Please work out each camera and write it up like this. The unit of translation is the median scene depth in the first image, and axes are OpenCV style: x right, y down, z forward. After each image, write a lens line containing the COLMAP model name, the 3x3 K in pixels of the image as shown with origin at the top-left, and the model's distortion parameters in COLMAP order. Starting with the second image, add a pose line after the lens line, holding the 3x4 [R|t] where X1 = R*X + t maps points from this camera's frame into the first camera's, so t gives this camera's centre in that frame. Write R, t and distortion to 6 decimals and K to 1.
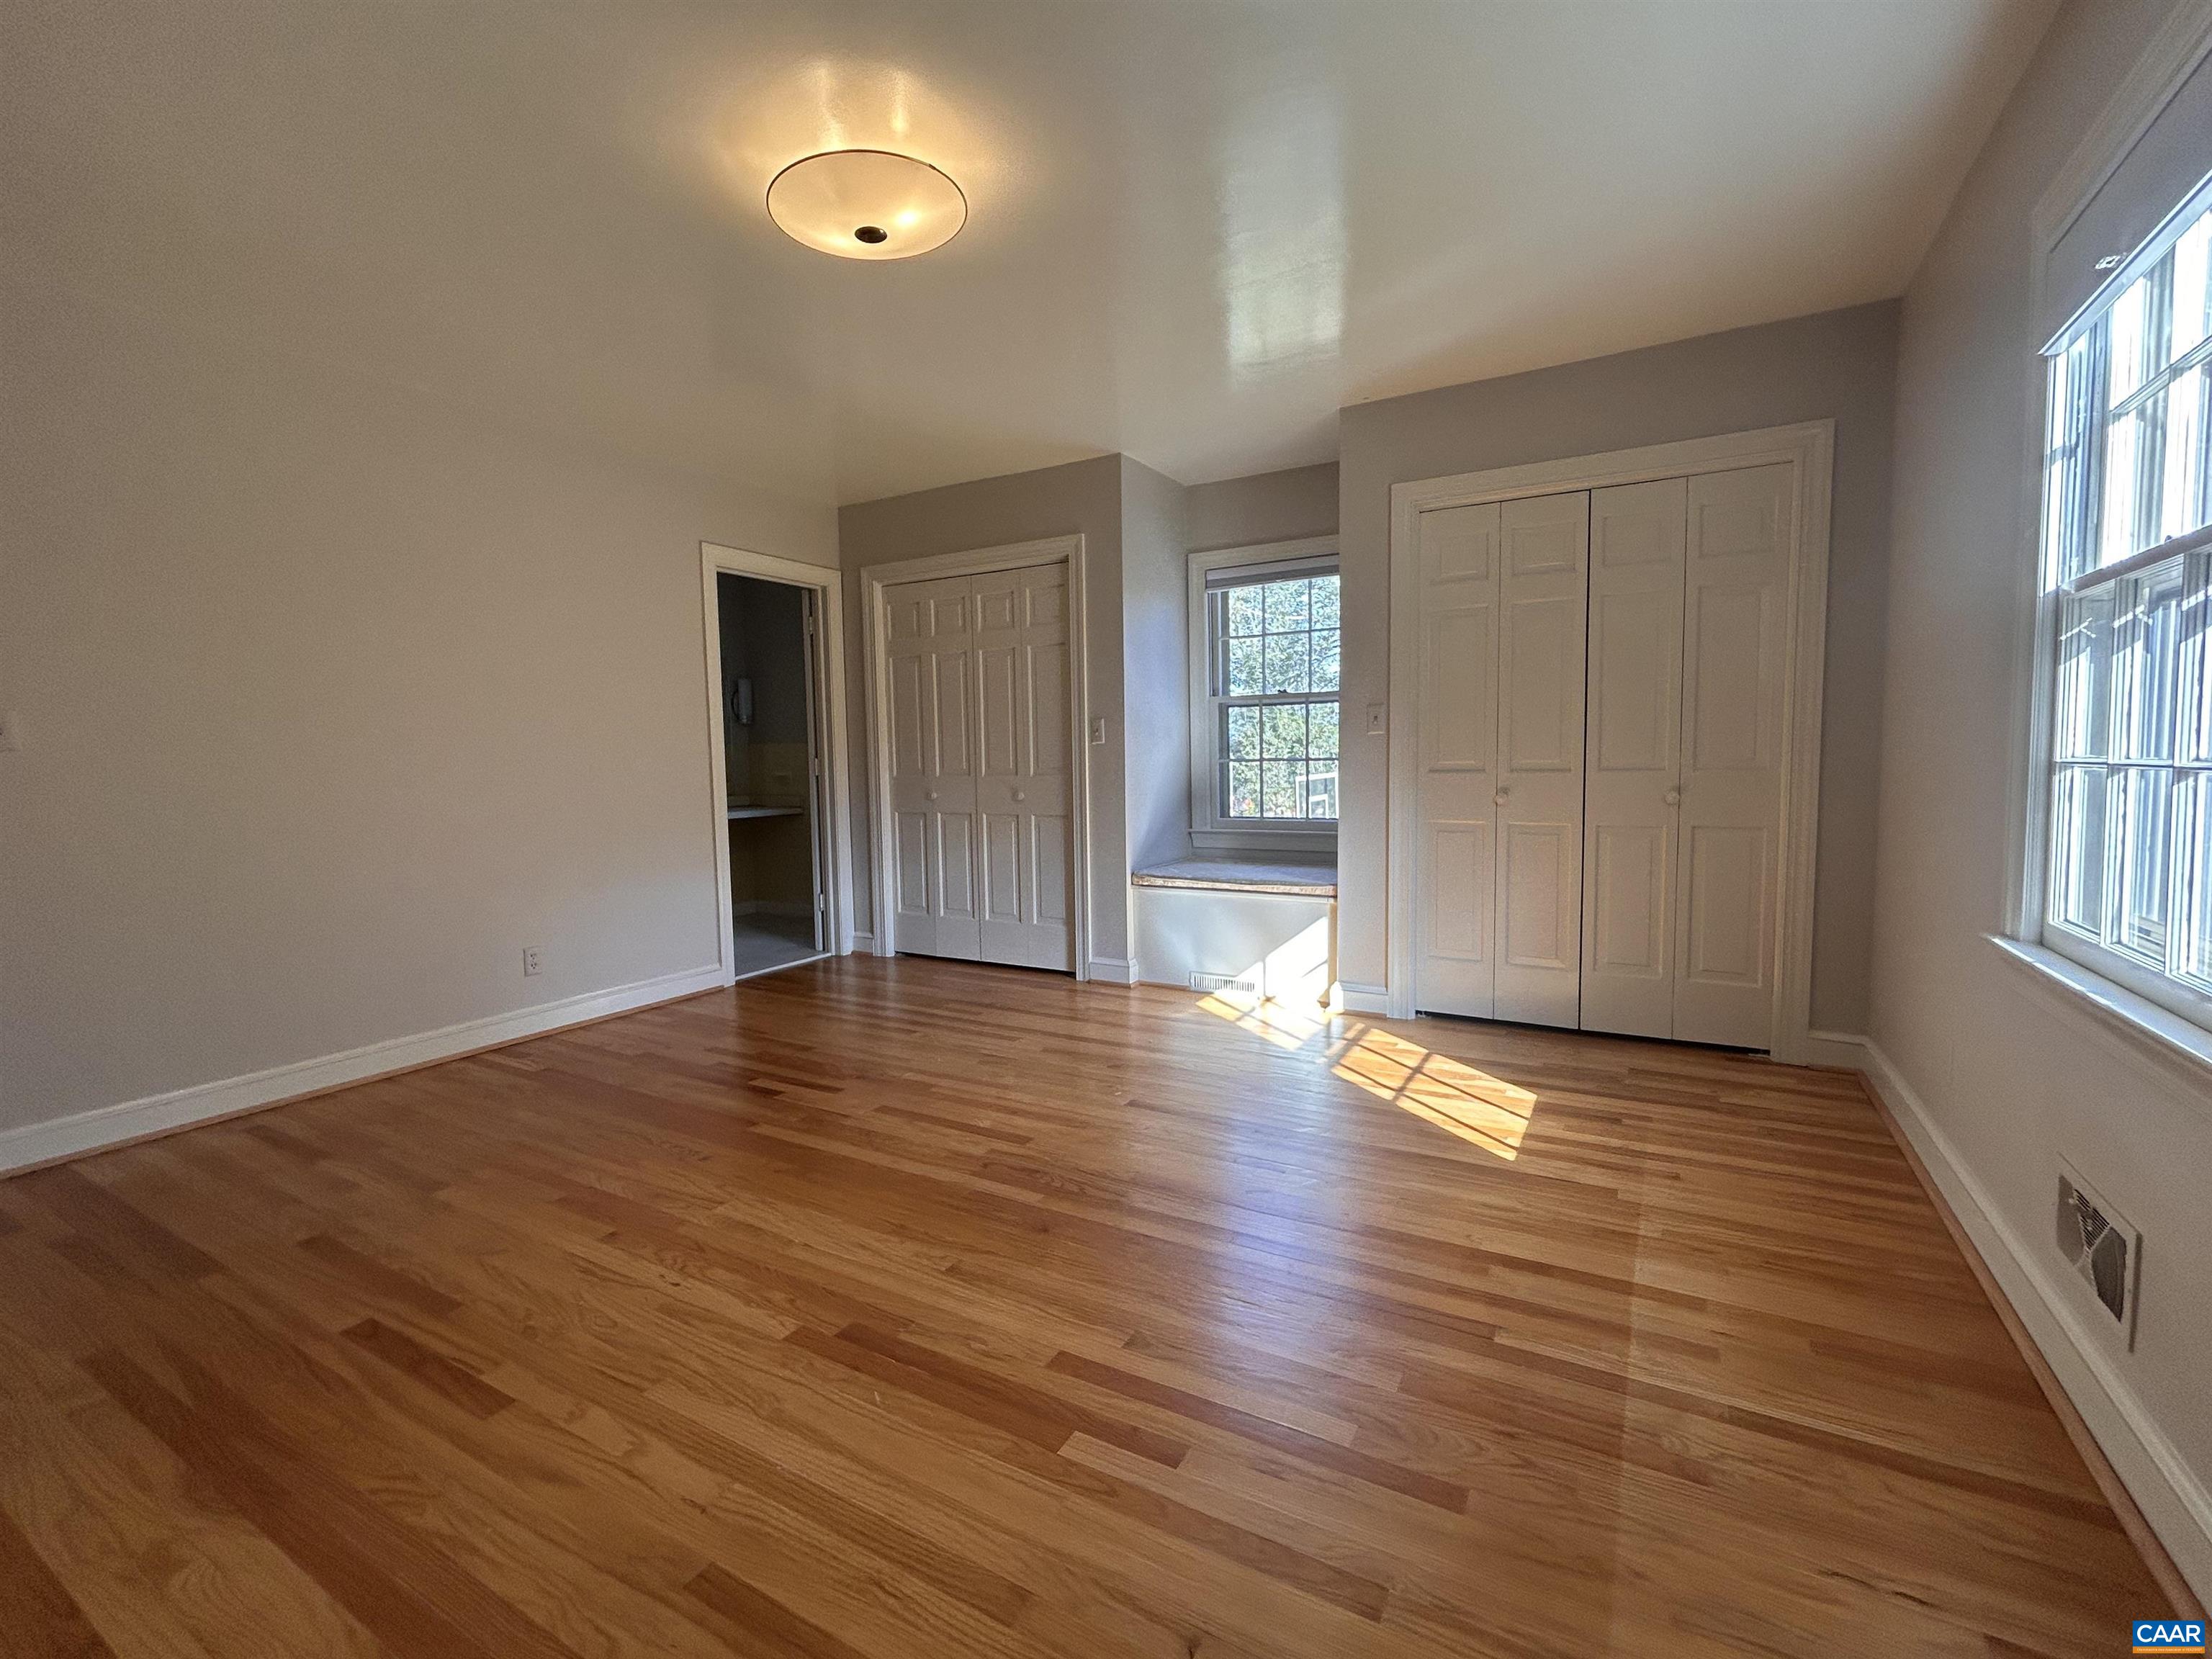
lens RADIAL K [[963.2, 0, 1104.7], [0, 963.2, 826.8], [0, 0, 1]] dist [0.000901, -0.000183]
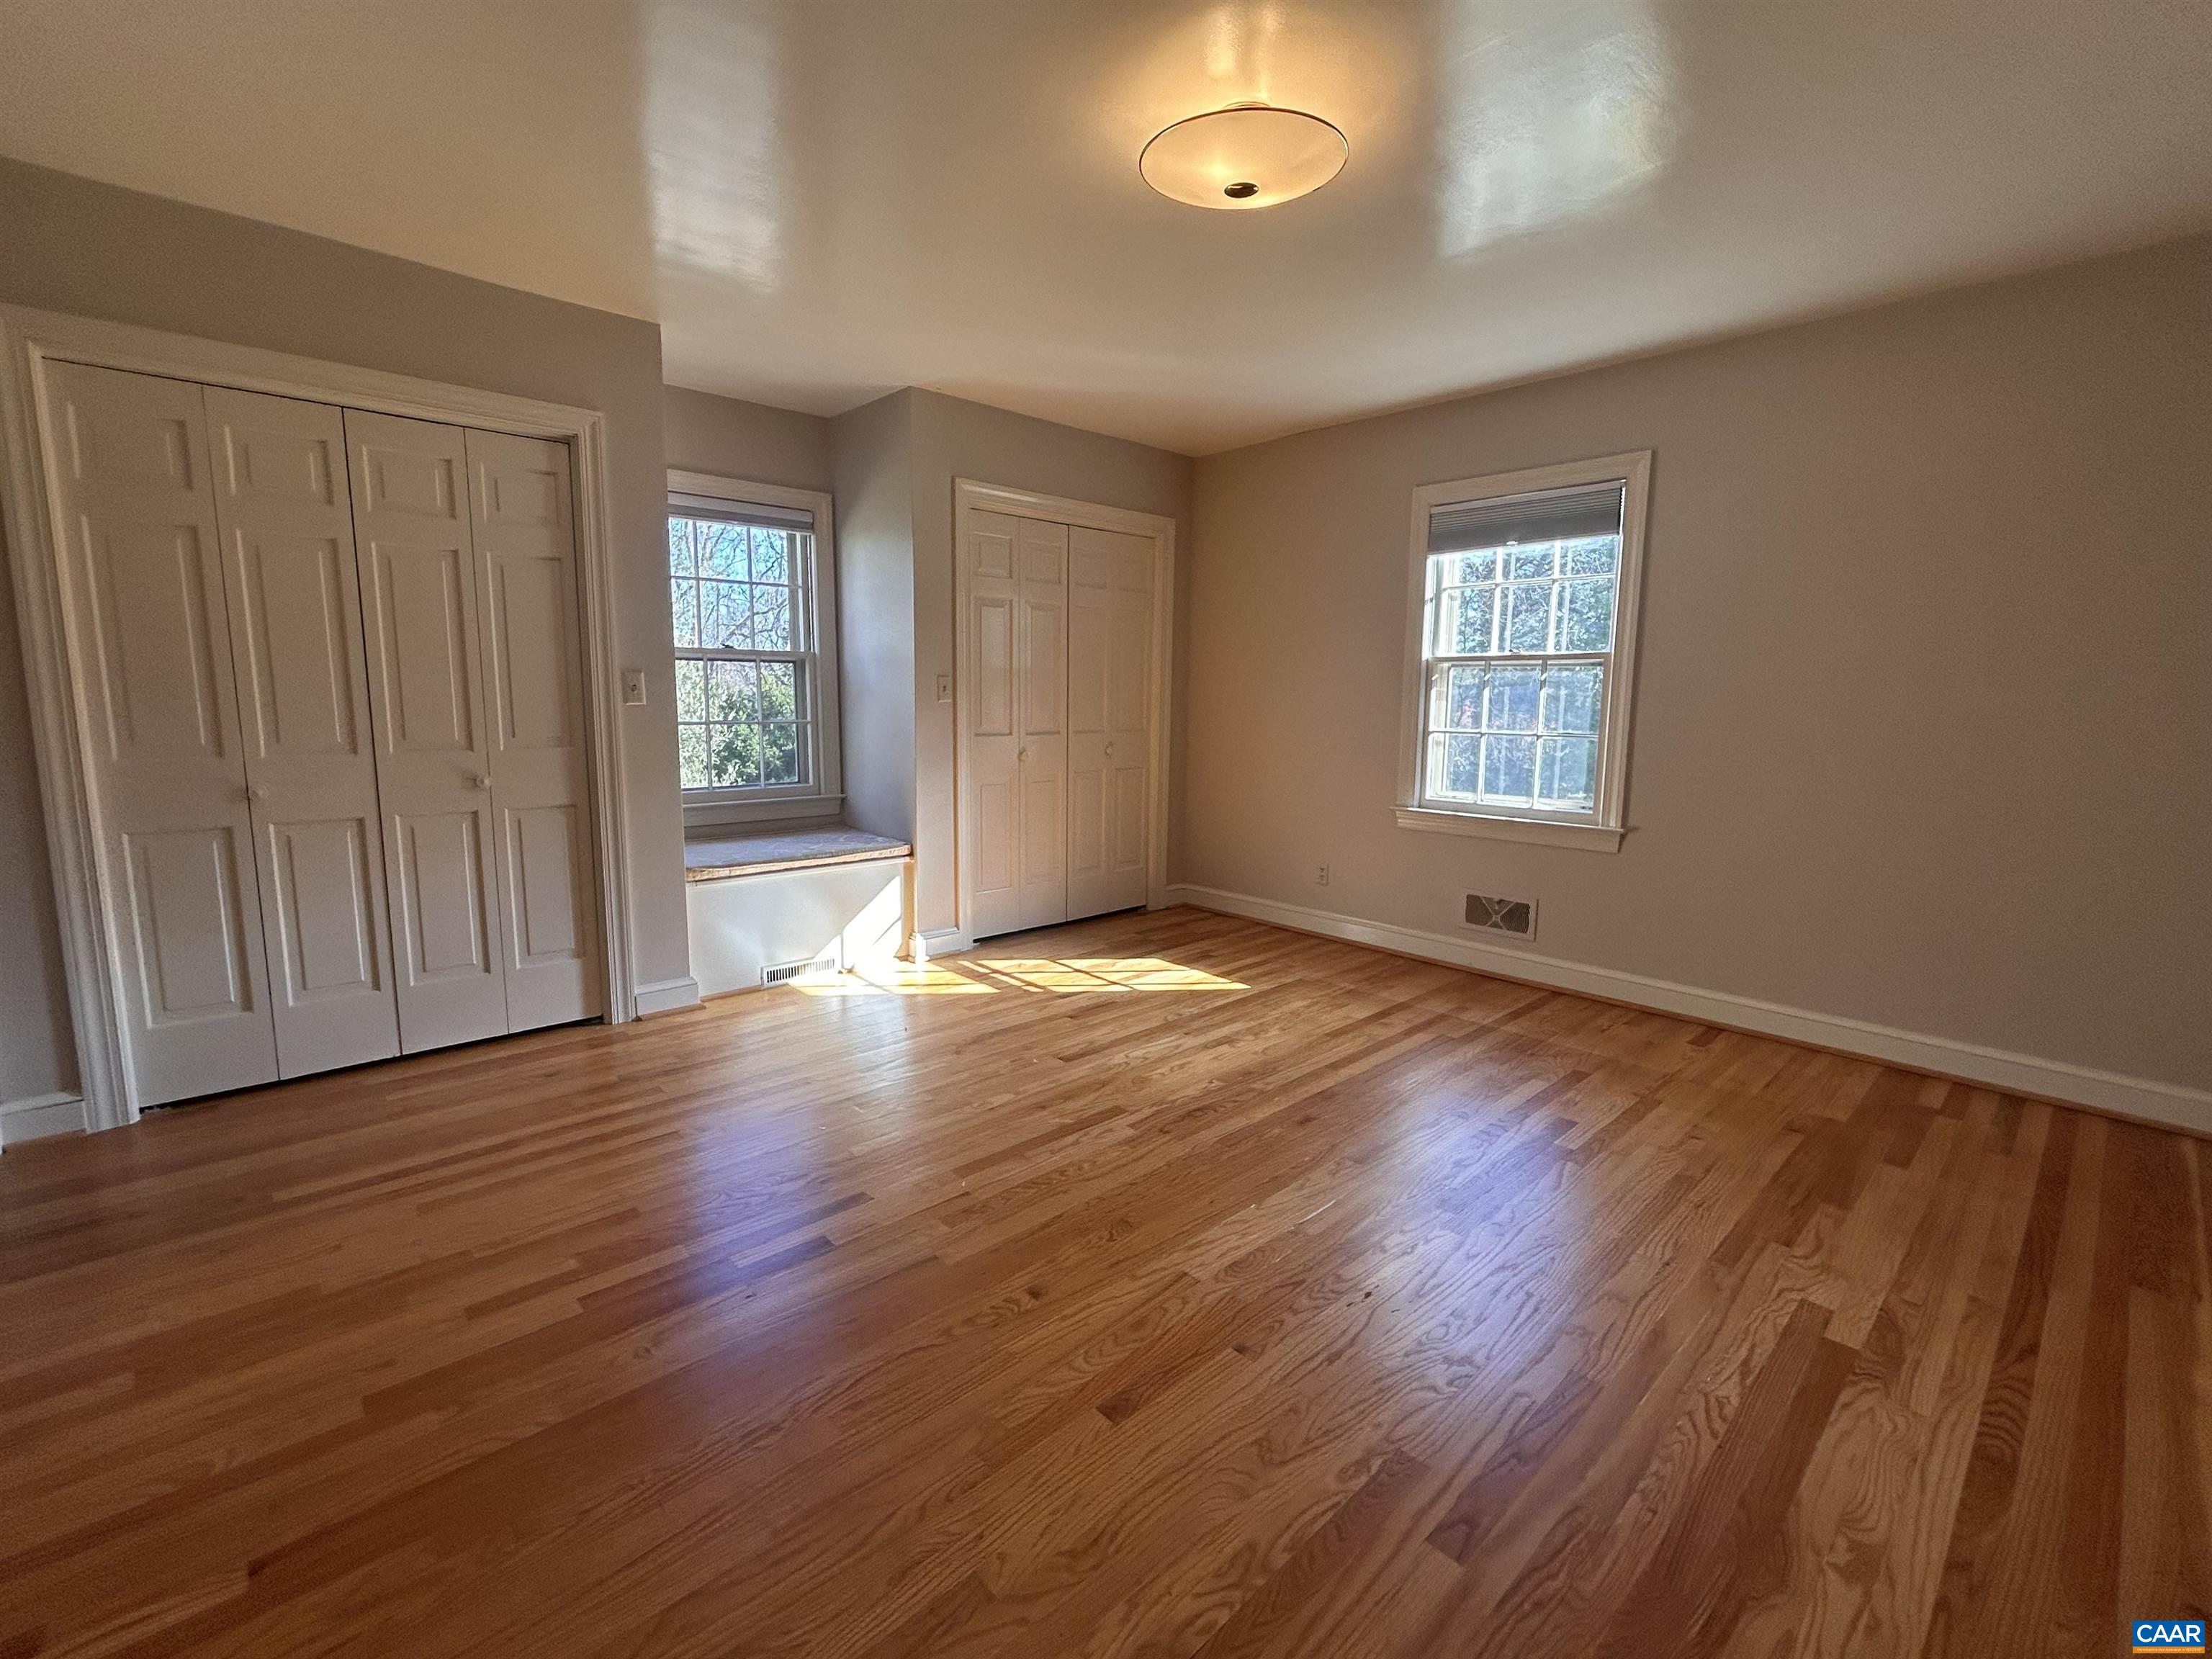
lens RADIAL K [[963.2, 0, 1096.4], [0, 963.2, 831.9], [0, 0, 1]] dist [0.000901, -0.000183]
pose [[0.298999, -0.116577, 0.947106, -0.785839], [0.056963, 0.992920, 0.104233, -0.057872], [-0.952552, 0.022784, 0.303523, 0.540459]]
